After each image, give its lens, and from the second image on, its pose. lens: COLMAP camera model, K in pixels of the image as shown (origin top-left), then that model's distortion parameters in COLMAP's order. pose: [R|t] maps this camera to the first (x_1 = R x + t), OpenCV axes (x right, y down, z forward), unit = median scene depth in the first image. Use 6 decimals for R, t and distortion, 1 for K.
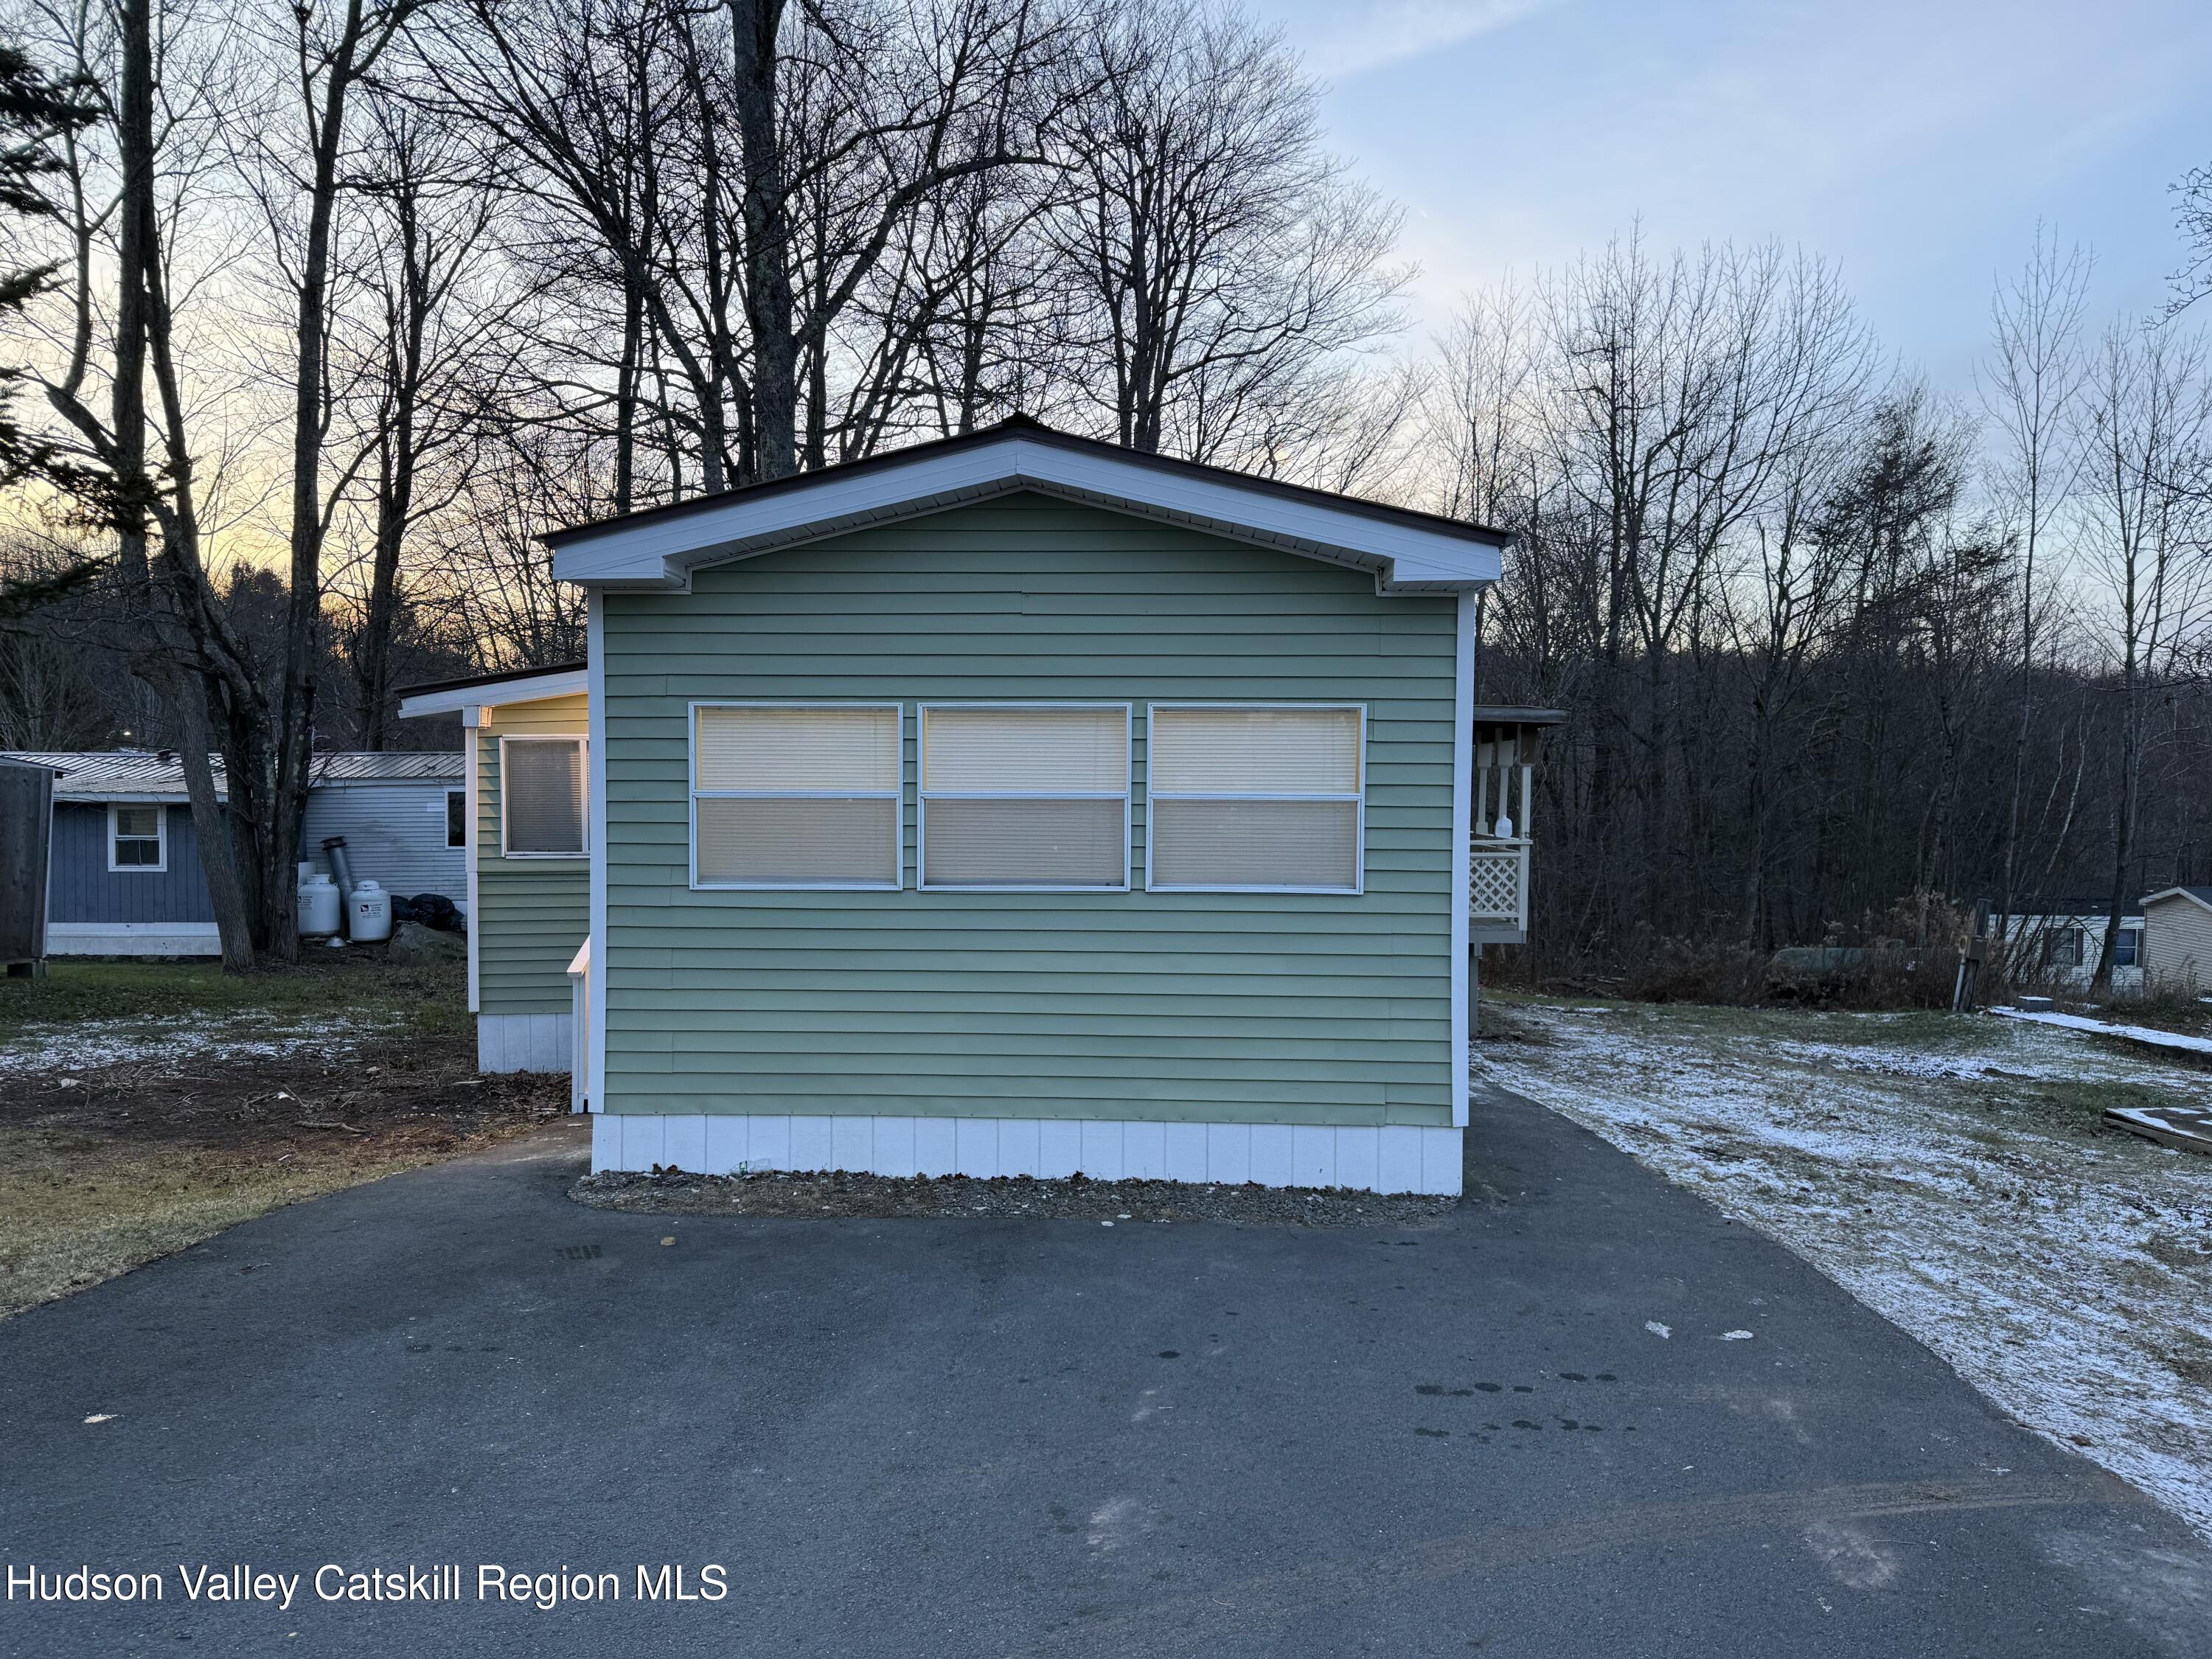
lens RADIAL K [[1542.3, 0, 1131.2], [0, 1542.3, 832.9], [0, 0, 1]] dist [0.116037, -0.194867]
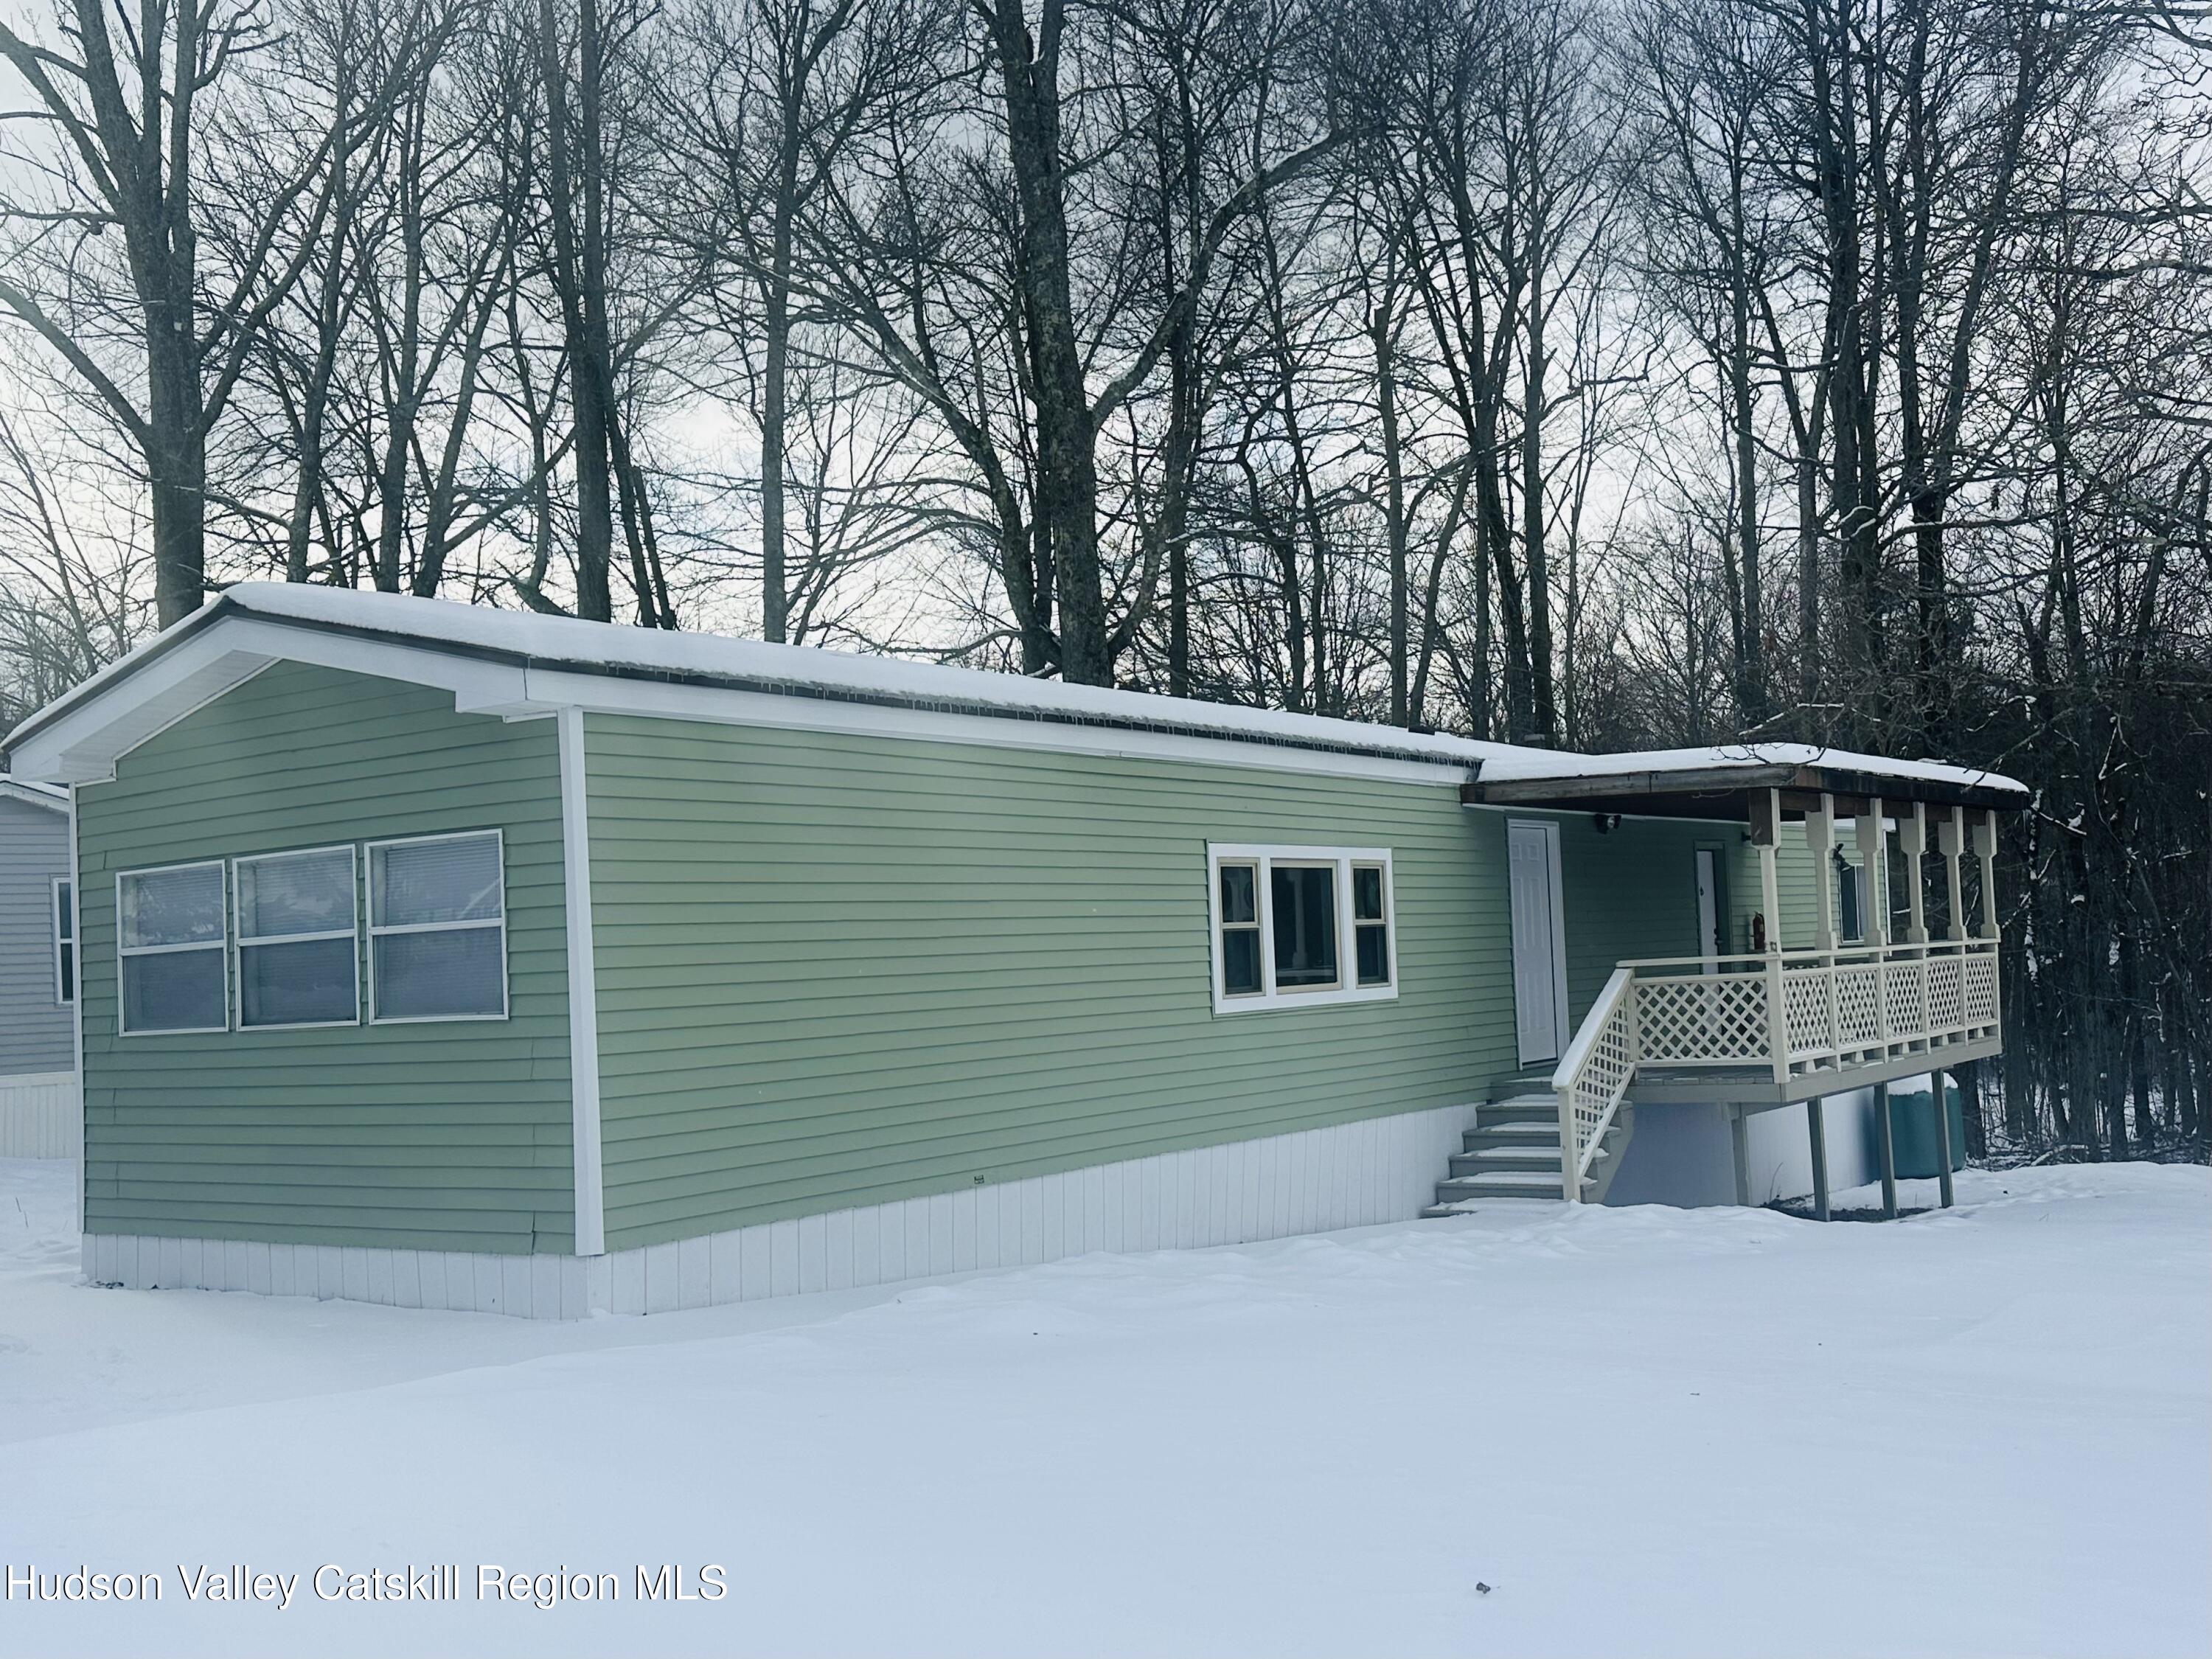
lens RADIAL K [[2122.1, 0, 1106.0], [0, 2122.1, 829.5], [0, 0, 1]] dist [0.140782, 0.004430]
pose [[0.840817, -0.075927, -0.535969, 1.200786], [0.035140, 0.995682, -0.085924, 0.049062], [0.540178, 0.053413, 0.839854, 0.031886]]
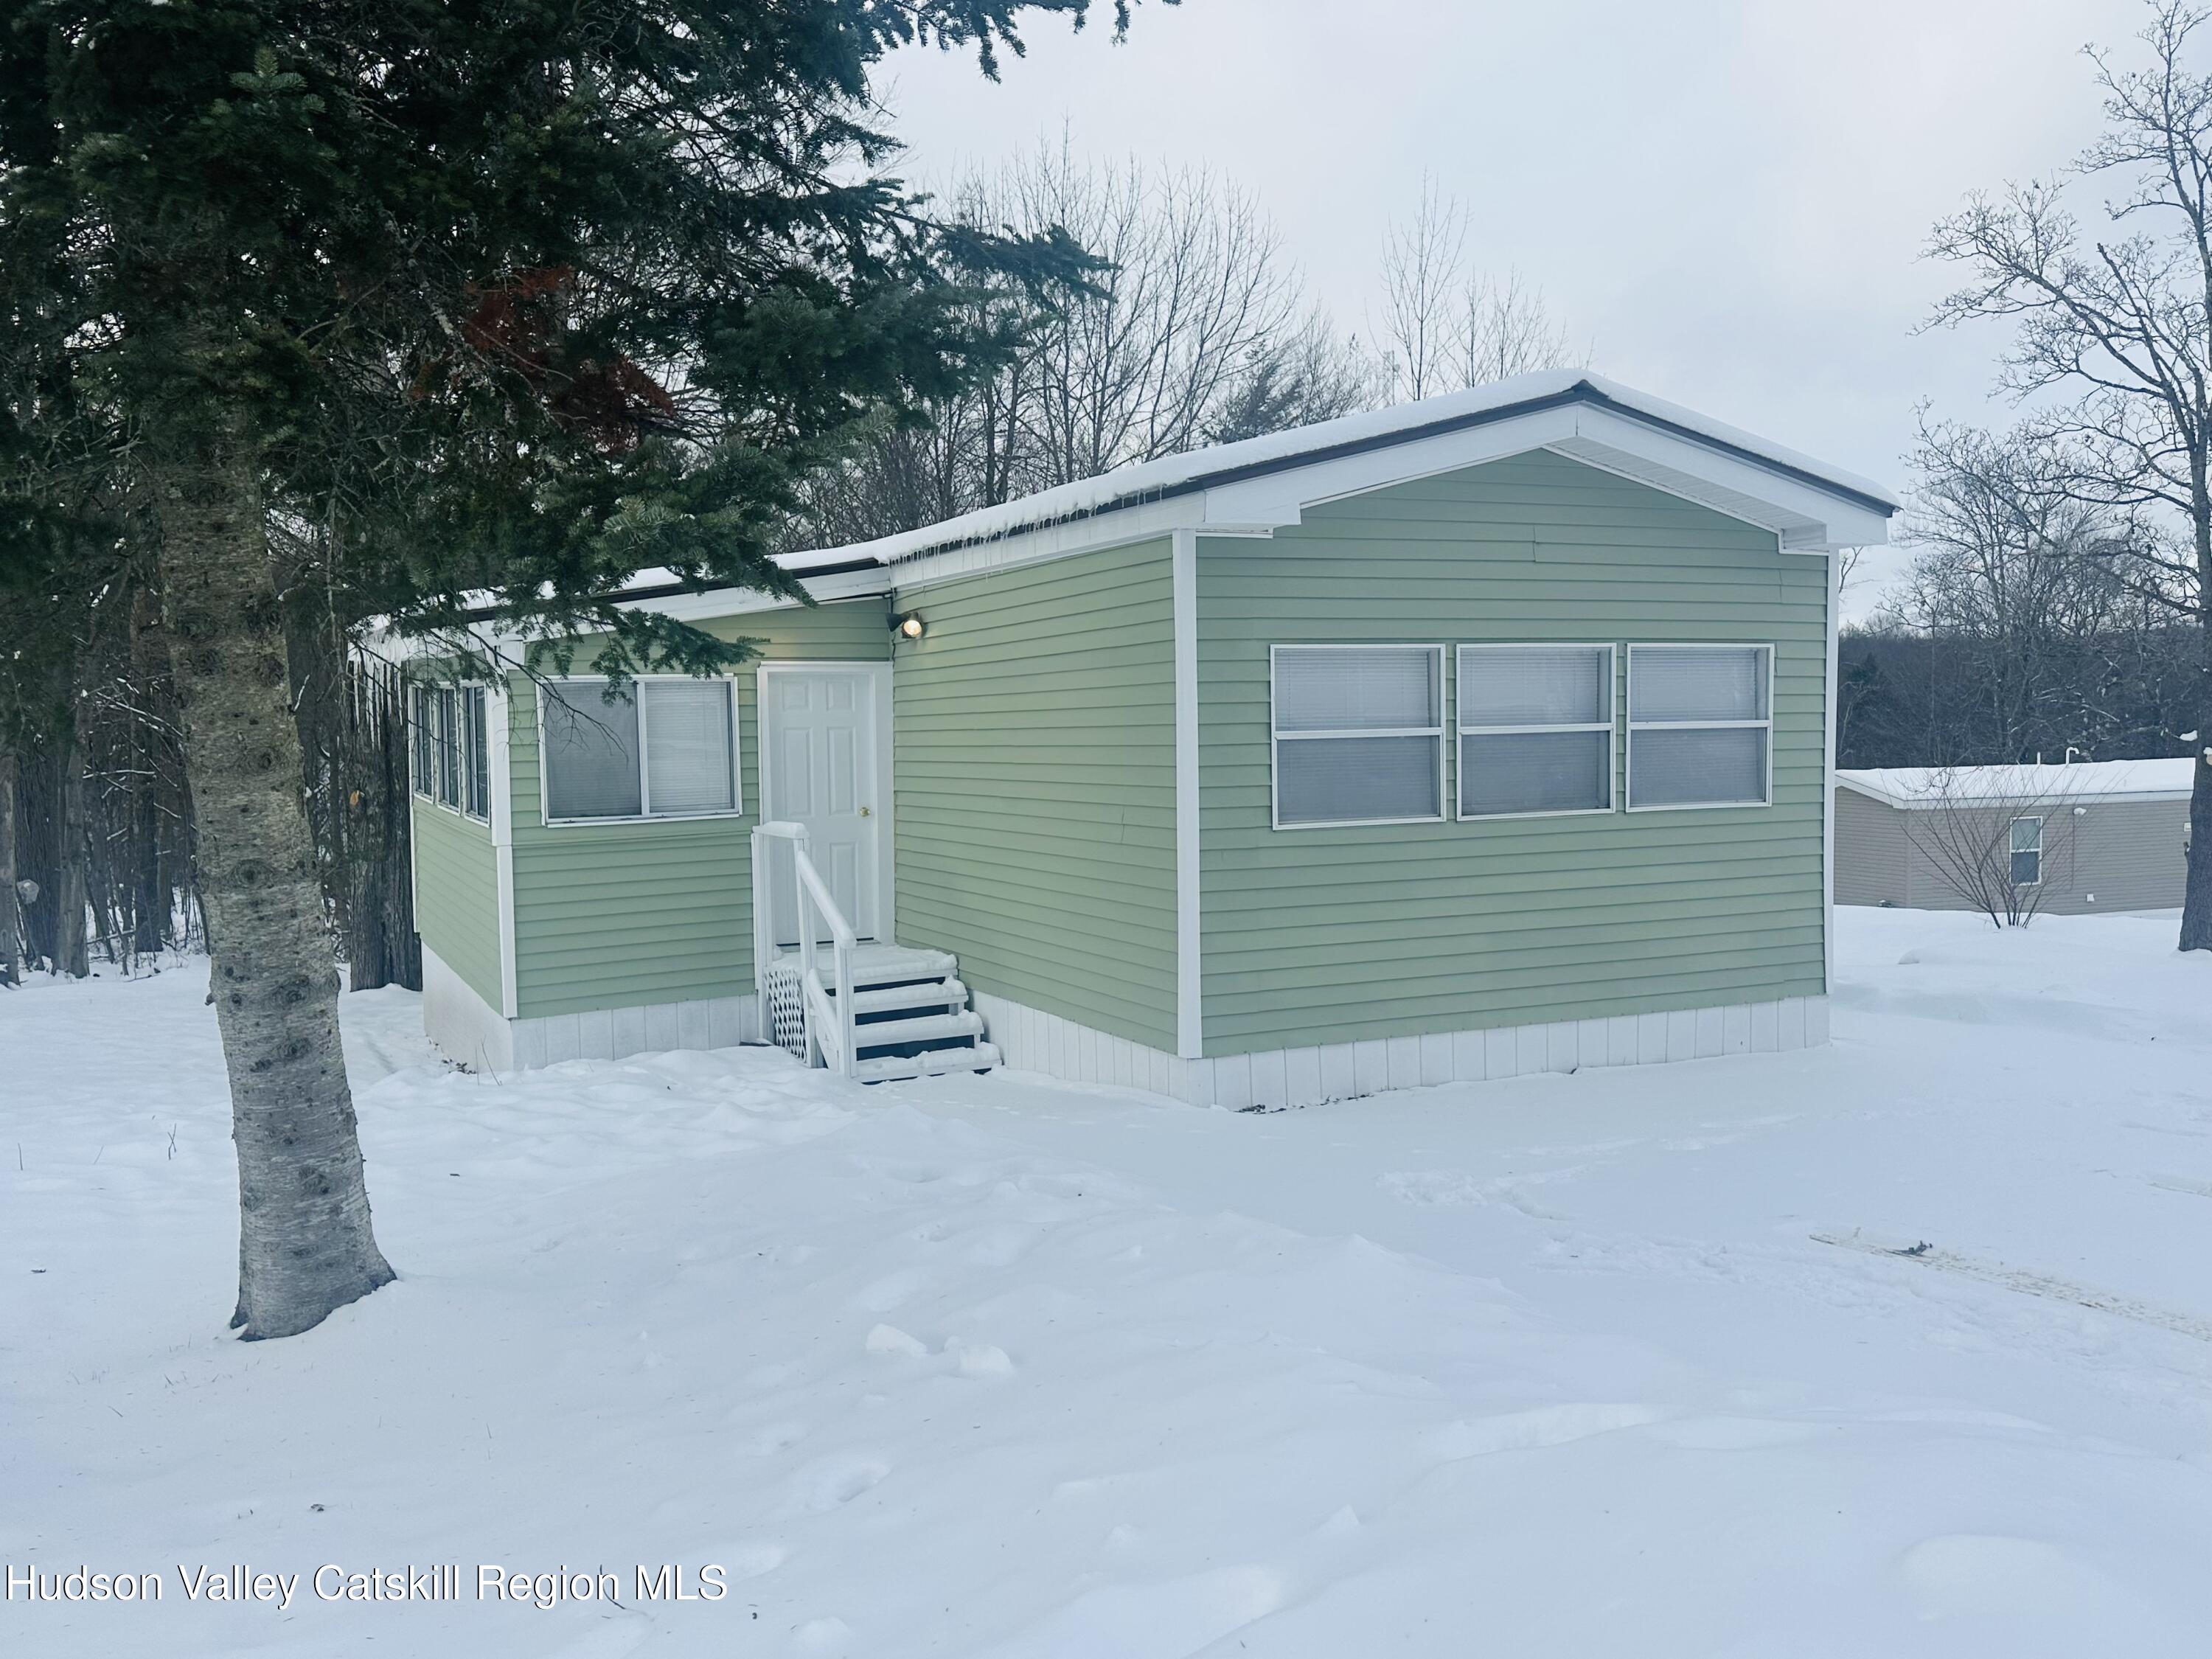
lens RADIAL K [[1850.5, 0, 1106.0], [0, 1850.5, 829.5], [0, 0, 1]] dist [0.075920, 0.000770]
pose [[0.874852, -0.046738, 0.482131, -0.961439], [0.035099, 0.998834, 0.033140, -0.007763], [-0.483118, -0.012070, 0.875472, -0.006663]]
